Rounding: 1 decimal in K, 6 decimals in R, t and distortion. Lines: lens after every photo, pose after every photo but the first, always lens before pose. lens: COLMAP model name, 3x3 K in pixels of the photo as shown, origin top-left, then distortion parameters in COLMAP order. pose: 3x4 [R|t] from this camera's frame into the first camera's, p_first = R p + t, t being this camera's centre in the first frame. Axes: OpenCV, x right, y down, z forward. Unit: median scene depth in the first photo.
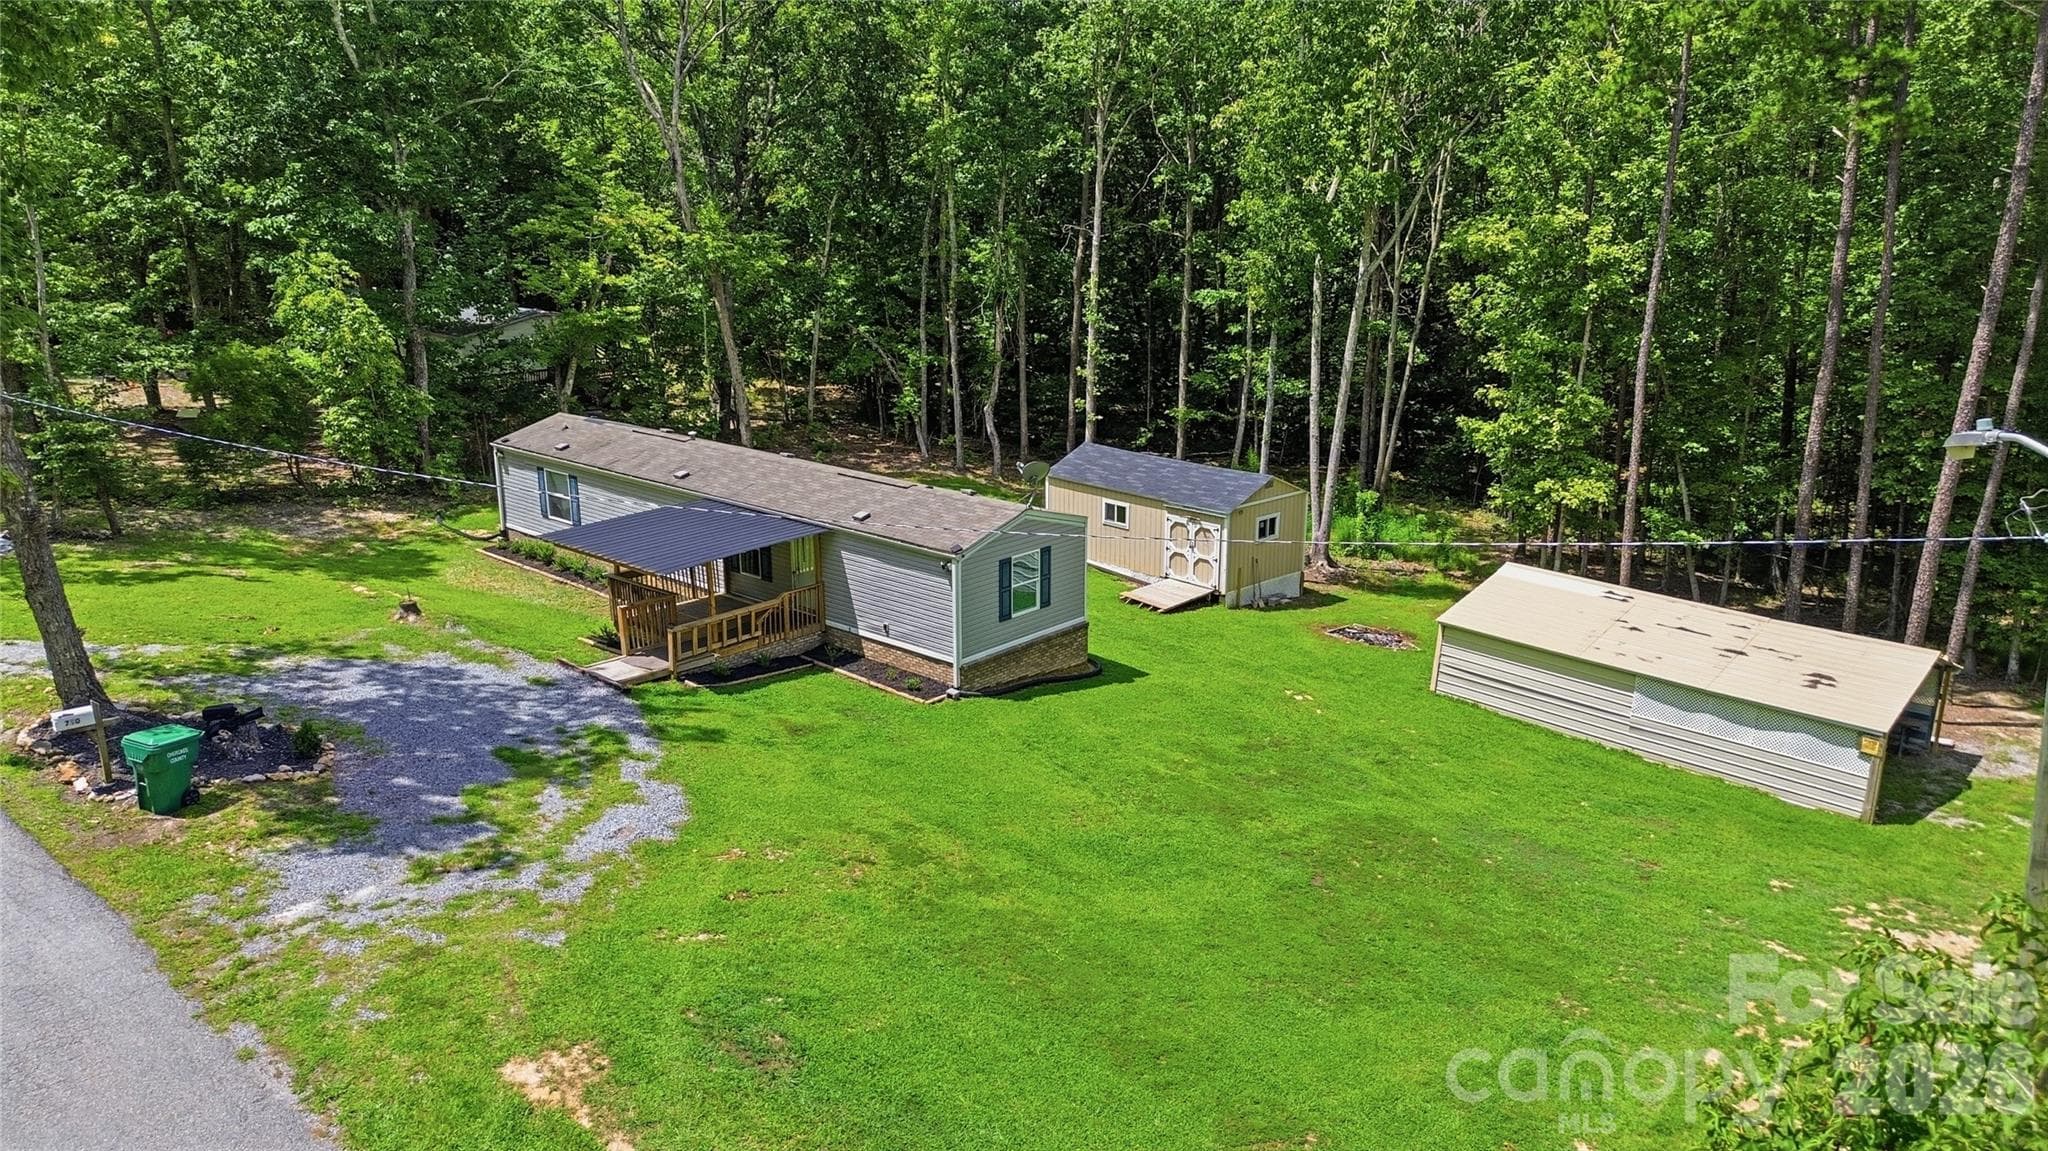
lens RADIAL K [[1421.3, 0, 1024.0], [0, 1421.3, 575.5], [0, 0, 1]] dist [0.095911, -0.099964]
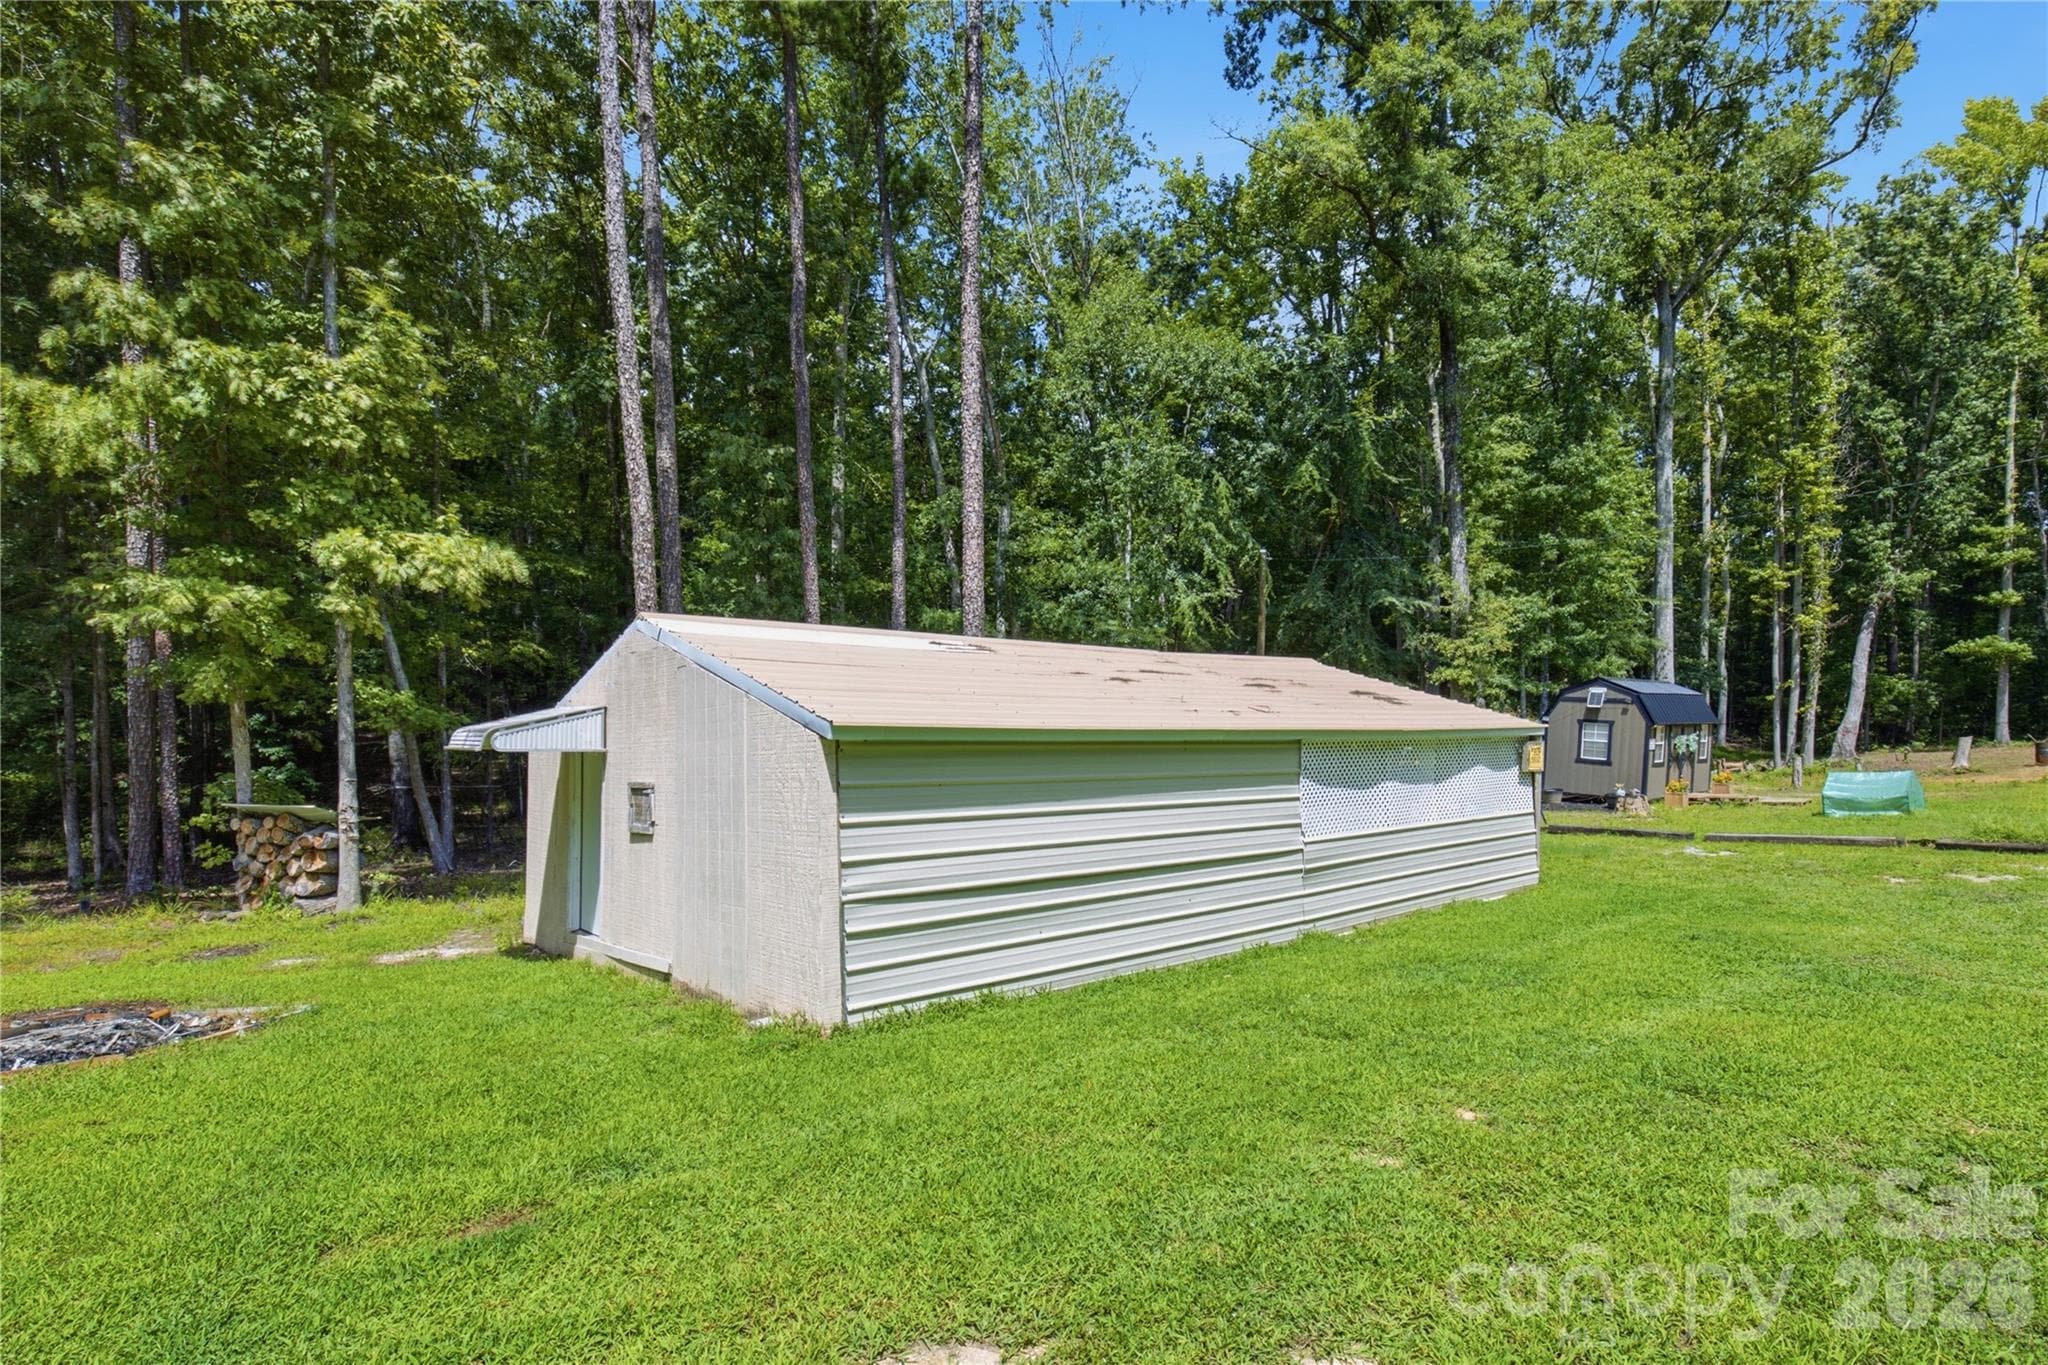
lens RADIAL K [[1012.6, 0, 1019.7], [0, 1012.6, 749.8], [0, 0, 1]] dist [-0.023675, 0.000208]
pose [[0.103380, -0.071043, 0.992101, 0.102479], [0.262372, 0.964066, 0.041696, 0.030733], [-0.959413, 0.255989, 0.118305, 0.789499]]
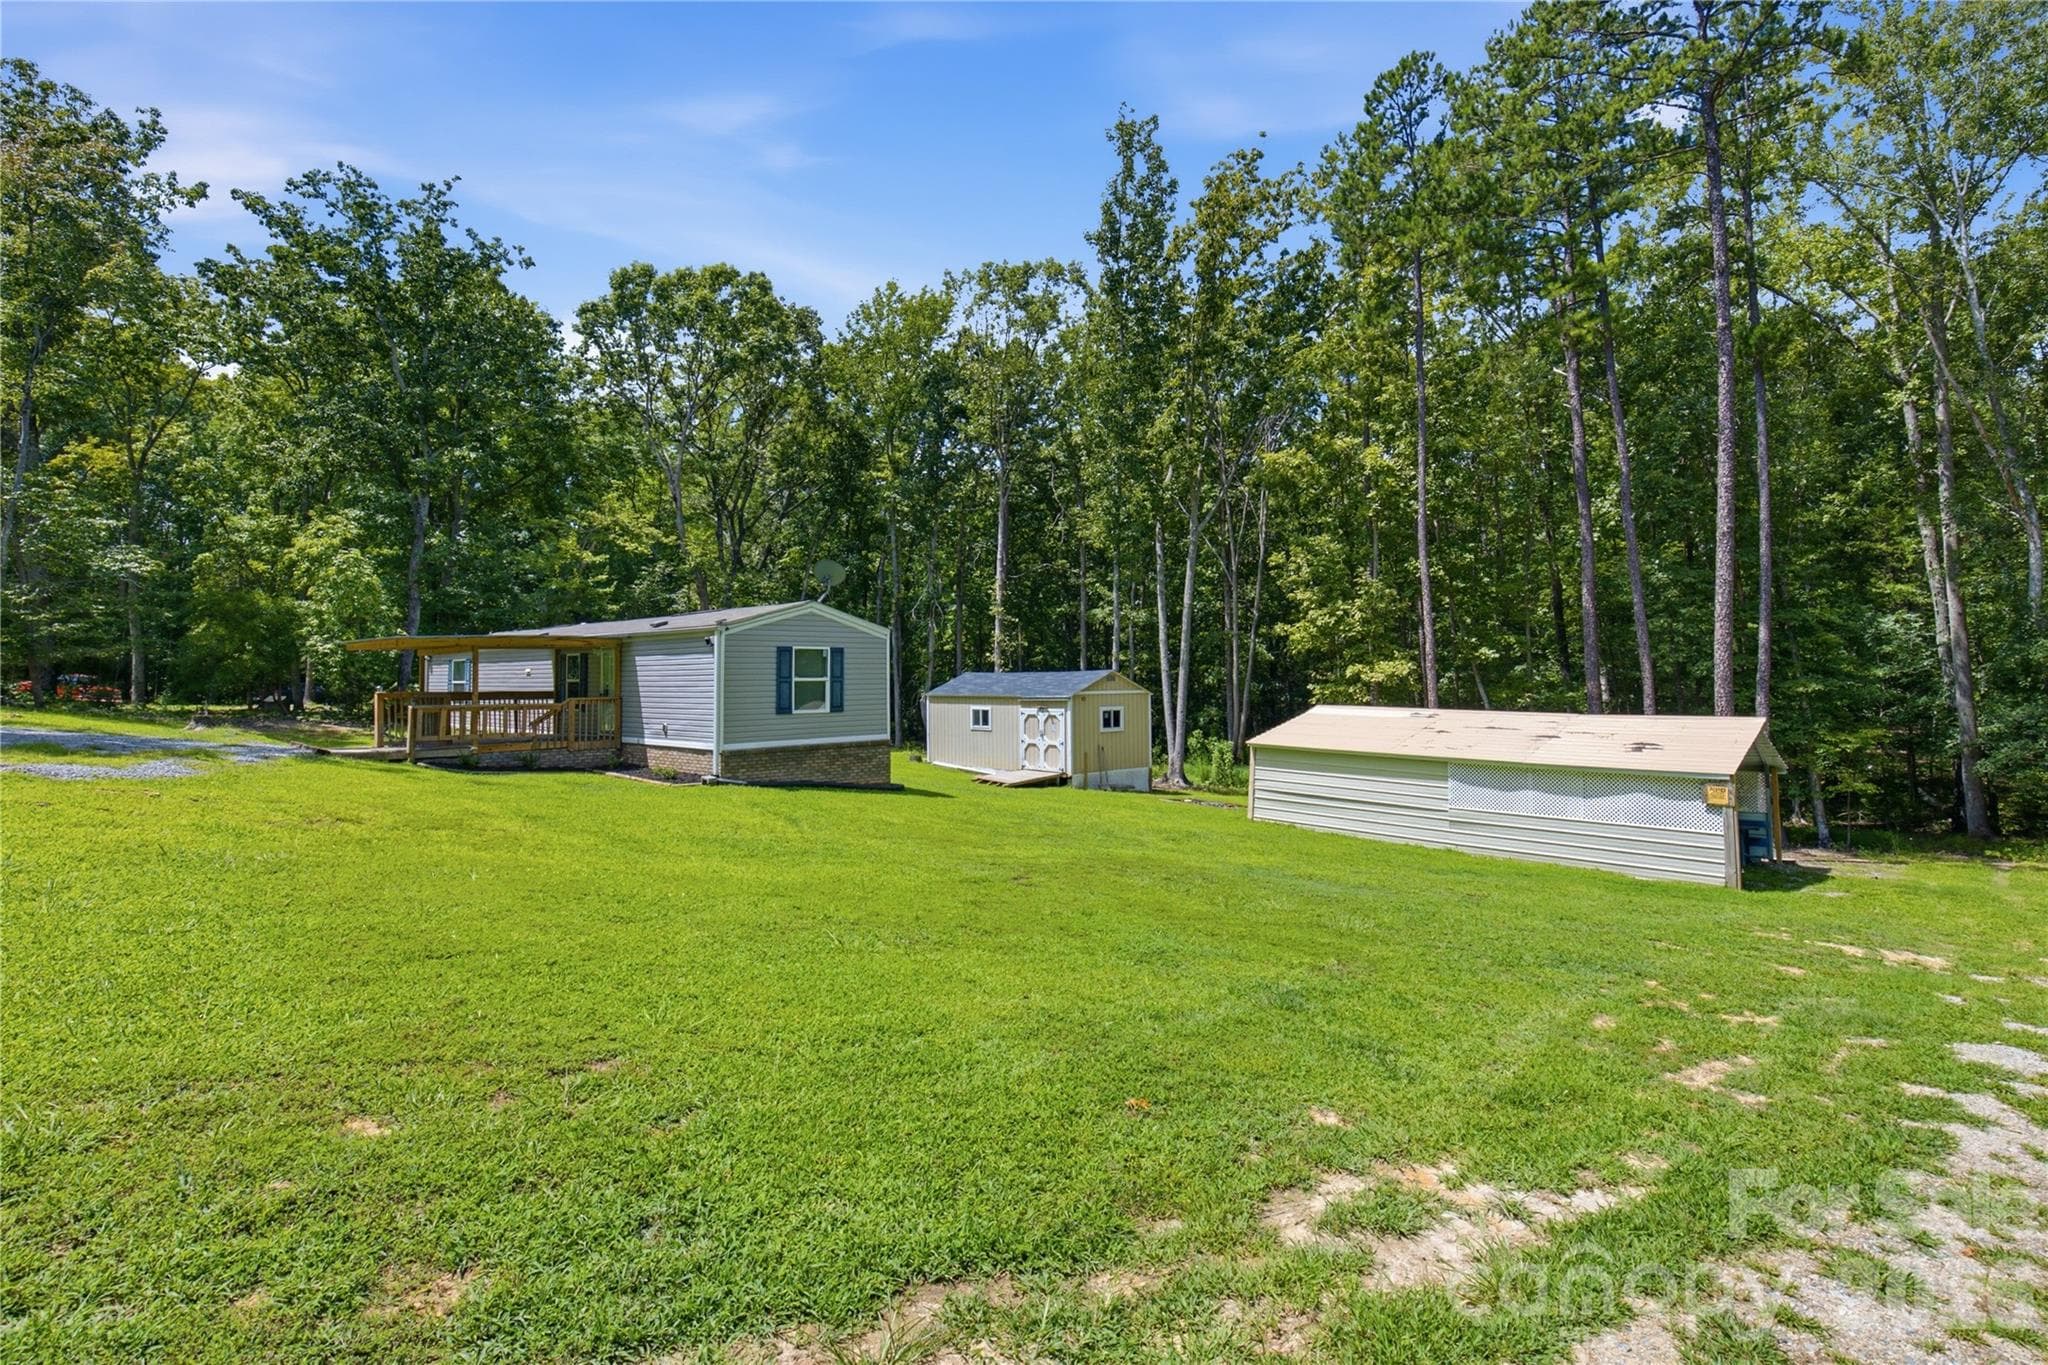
lens RADIAL K [[959.7, 0, 1033.3], [0, 959.7, 629.0], [0, 0, 1]] dist [0.000701, 0.000144]
pose [[0.999834, -0.011426, -0.014226, 0.124468], [0.006224, 0.946470, -0.322730, 0.141732], [0.017151, 0.322588, 0.946384, 0.284835]]
